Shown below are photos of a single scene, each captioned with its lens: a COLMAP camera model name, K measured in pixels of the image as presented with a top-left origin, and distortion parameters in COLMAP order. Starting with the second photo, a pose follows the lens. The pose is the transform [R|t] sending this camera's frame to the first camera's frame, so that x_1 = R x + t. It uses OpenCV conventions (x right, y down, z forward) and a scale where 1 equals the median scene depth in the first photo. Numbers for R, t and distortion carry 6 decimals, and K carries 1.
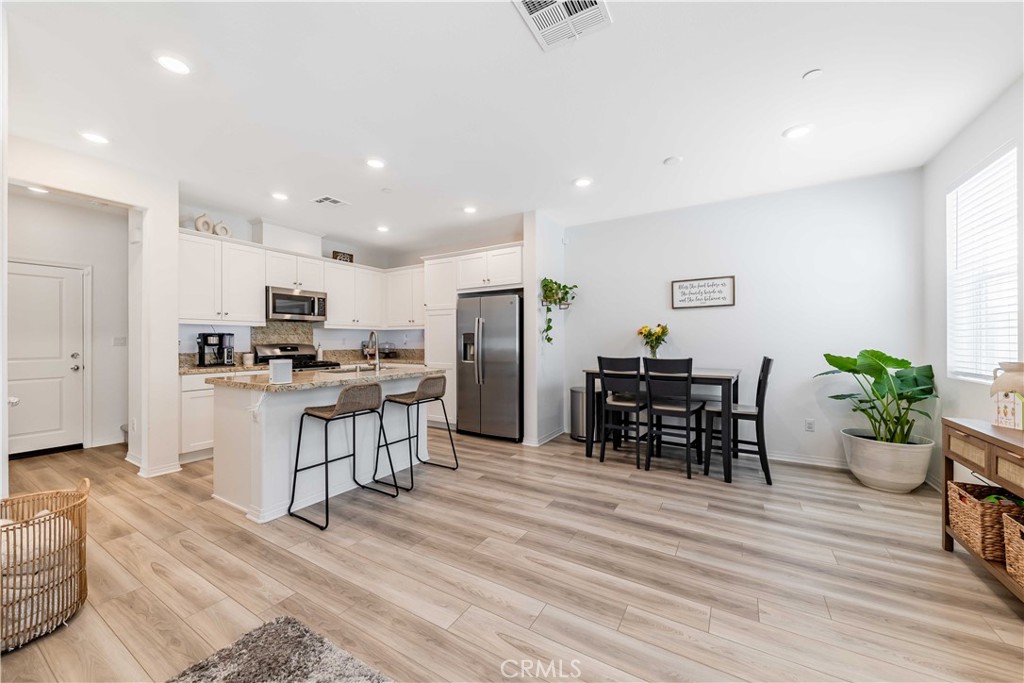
lens RADIAL K [[367.9, 0, 512.0], [0, 367.9, 341.5], [0, 0, 1]] dist [-0.006717, -0.000221]
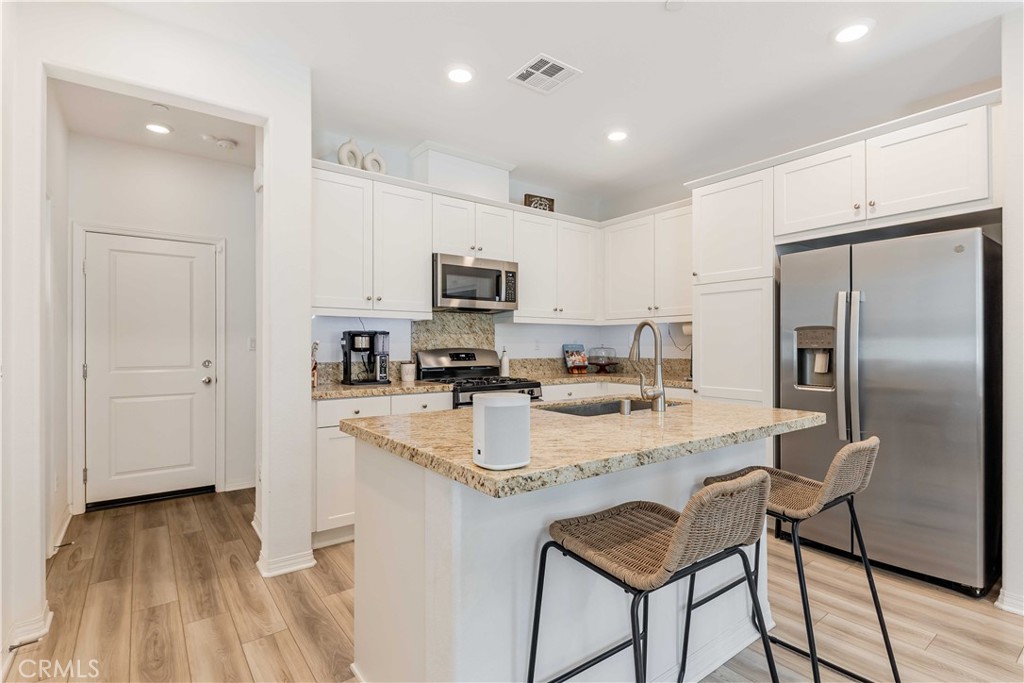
lens RADIAL K [[497.0, 0, 512.0], [0, 497.0, 341.5], [0, 0, 1]] dist [0.000302, -0.000507]
pose [[0.919441, -0.002094, -0.393223, -0.225856], [-0.001019, 0.999970, -0.007707, 0.001172], [0.393227, 0.007486, 0.919411, 0.294042]]
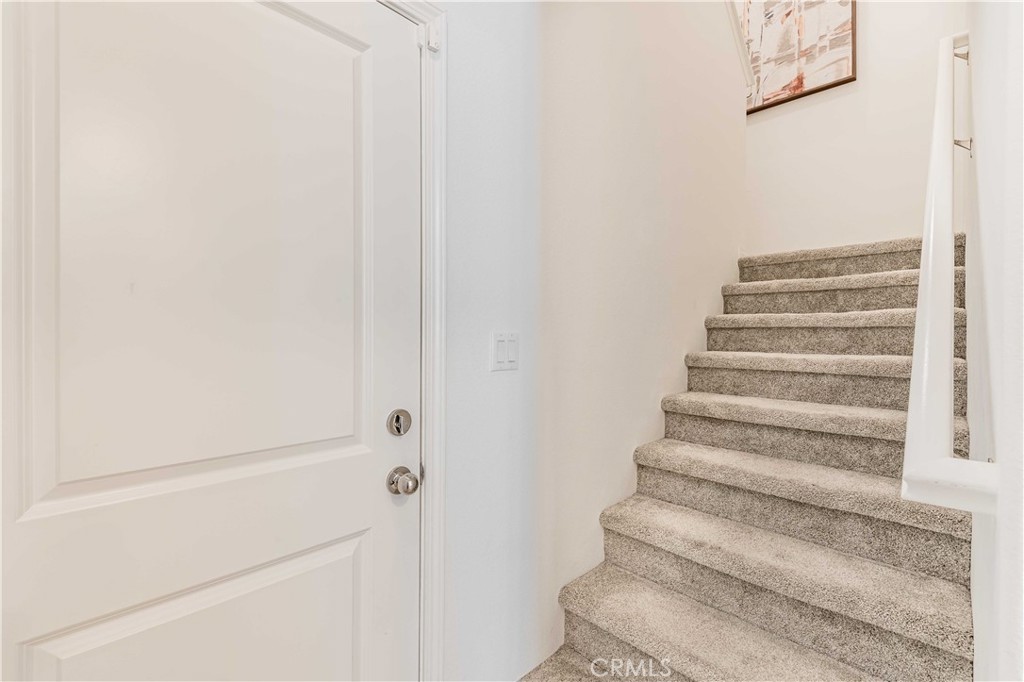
lens RADIAL K [[441.7, 0, 512.0], [0, 441.7, 341.0], [0, 0, 1]] dist [-0.000791, -0.000095]
pose [[0.966019, 0.003856, -0.258442, -0.957538], [-0.002669, 0.999984, 0.004945, -0.010598], [0.258457, -0.004087, 0.966014, 0.684291]]
